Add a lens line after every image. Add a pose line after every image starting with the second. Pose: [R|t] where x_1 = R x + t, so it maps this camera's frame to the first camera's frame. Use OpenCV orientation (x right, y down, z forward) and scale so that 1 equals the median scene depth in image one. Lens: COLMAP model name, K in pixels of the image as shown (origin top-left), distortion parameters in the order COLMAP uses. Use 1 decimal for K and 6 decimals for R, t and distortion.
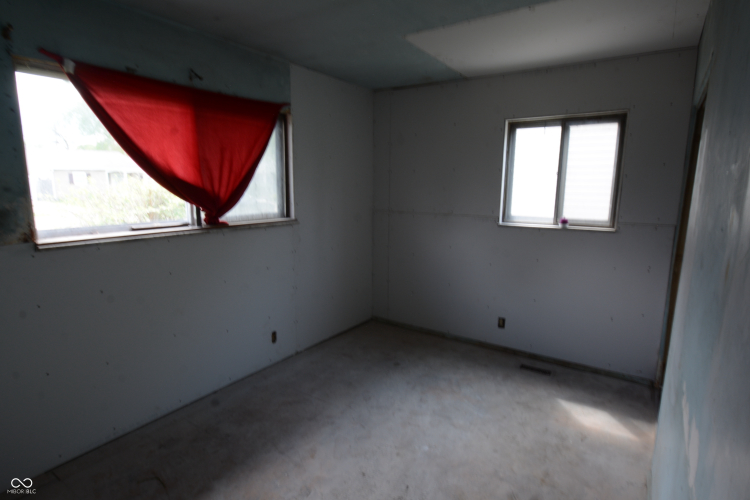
lens RADIAL K [[413.4, 0, 372.8], [0, 413.4, 251.5], [0, 0, 1]] dist [0.008455, -0.010942]
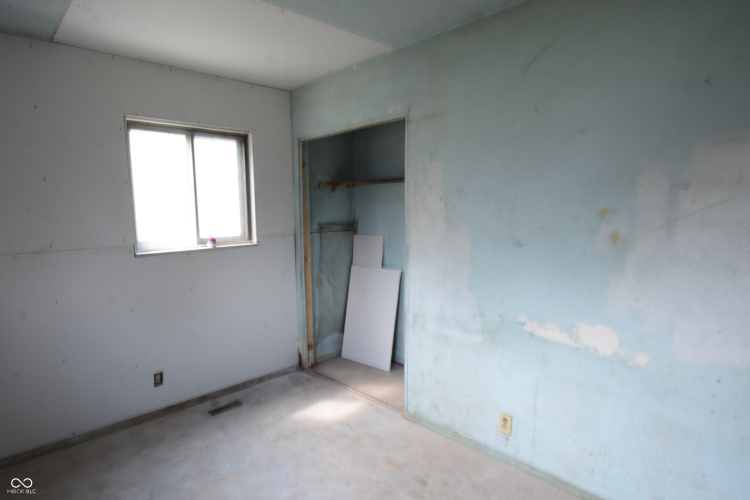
lens RADIAL K [[413.4, 0, 373.6], [0, 413.4, 250.8], [0, 0, 1]] dist [0.008455, -0.010942]
pose [[0.202239, -0.126823, 0.971090, -0.372649], [0.162199, 0.982223, 0.094498, -0.080573], [-0.965811, 0.138398, 0.219215, 0.458570]]
